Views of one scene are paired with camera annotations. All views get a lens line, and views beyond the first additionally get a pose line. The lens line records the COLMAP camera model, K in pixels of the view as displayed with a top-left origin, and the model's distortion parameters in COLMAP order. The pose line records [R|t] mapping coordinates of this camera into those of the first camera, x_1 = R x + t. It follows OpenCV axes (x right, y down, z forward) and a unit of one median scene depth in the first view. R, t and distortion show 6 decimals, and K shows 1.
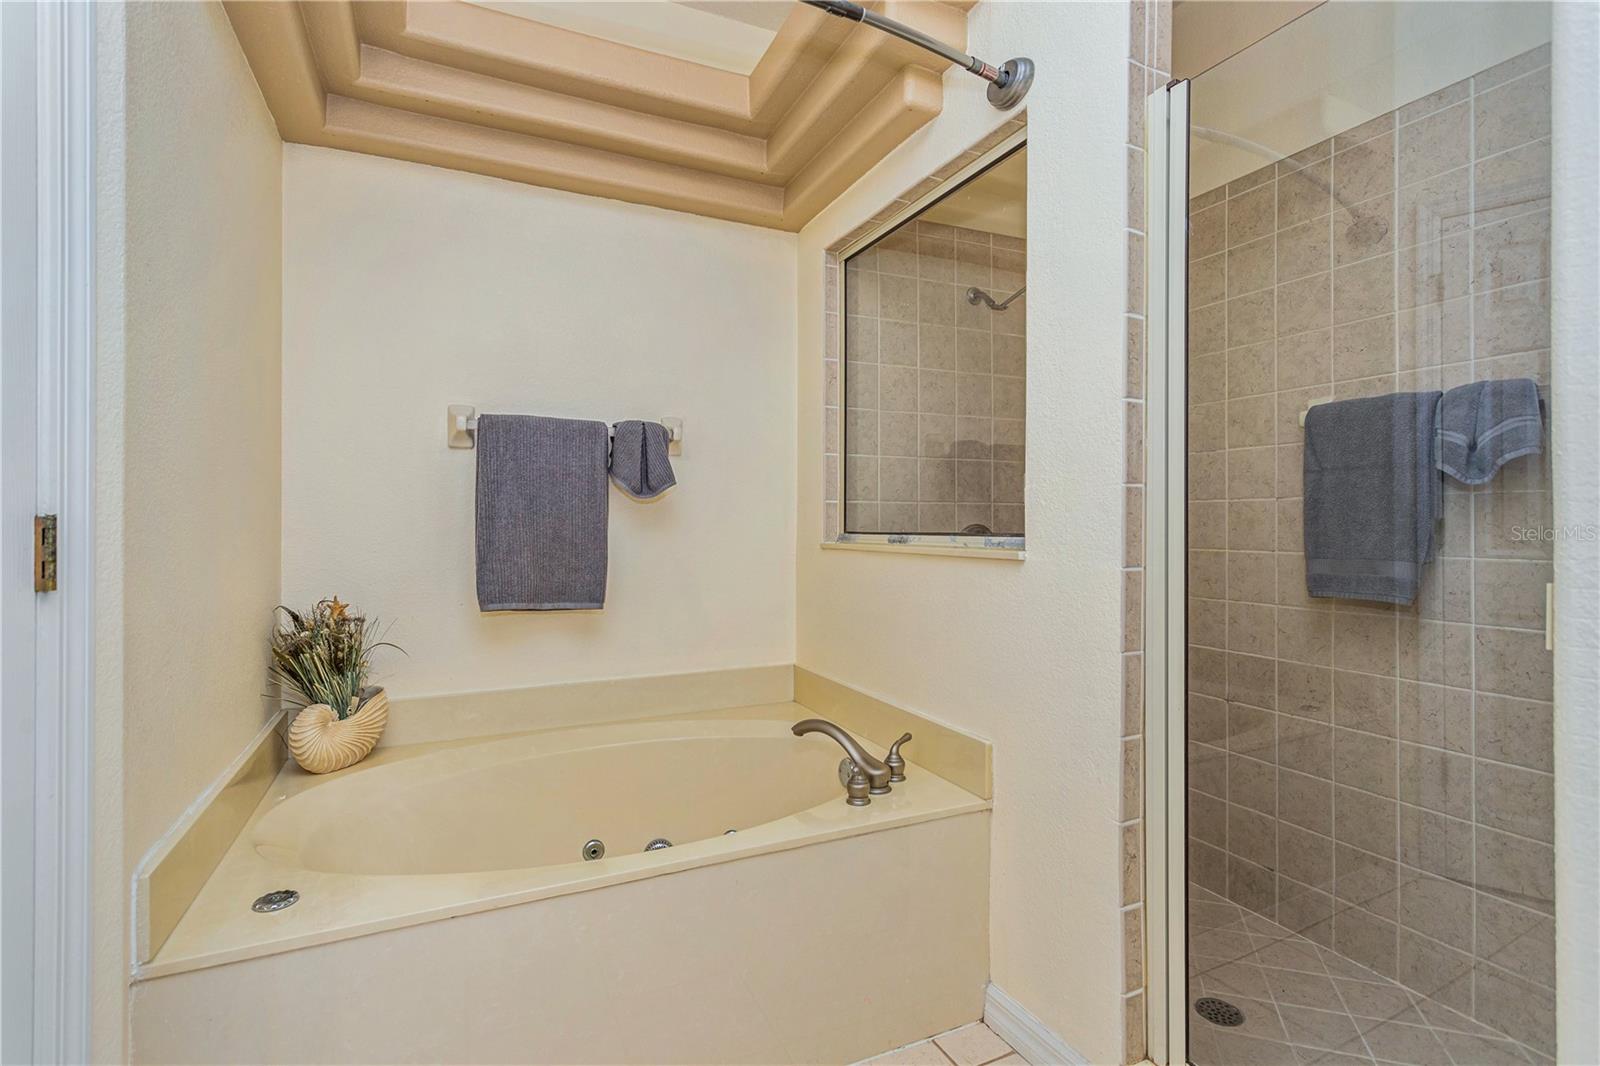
lens RADIAL K [[775.1, 0, 796.2], [0, 775.1, 513.7], [0, 0, 1]] dist [0.001227, 0.000554]
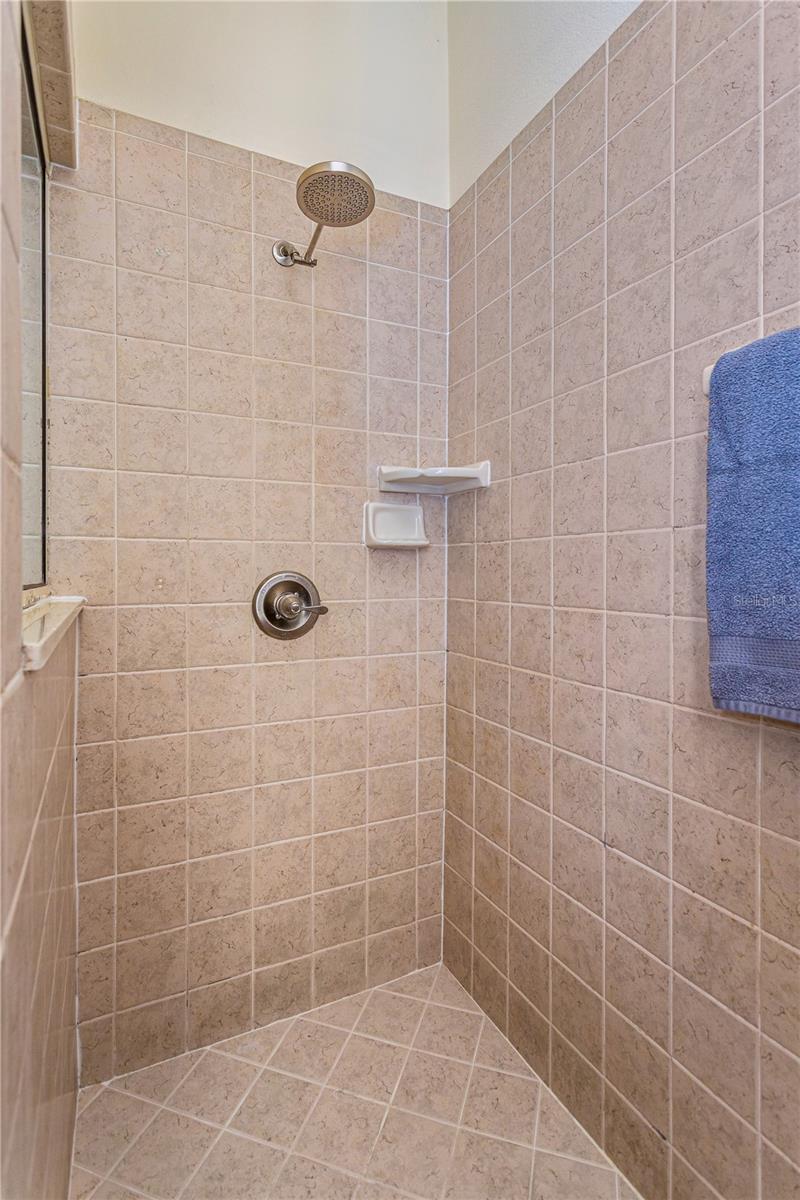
lens RADIAL K [[594.7, 0, 401.3], [0, 594.7, 570.0], [0, 0, 1]] dist [0.000193, 0.002045]
pose [[0.999293, -0.002276, 0.037521, 0.388346], [0.001818, 0.999924, 0.012212, 0.007150], [-0.037546, -0.012135, 0.999221, 0.541192]]
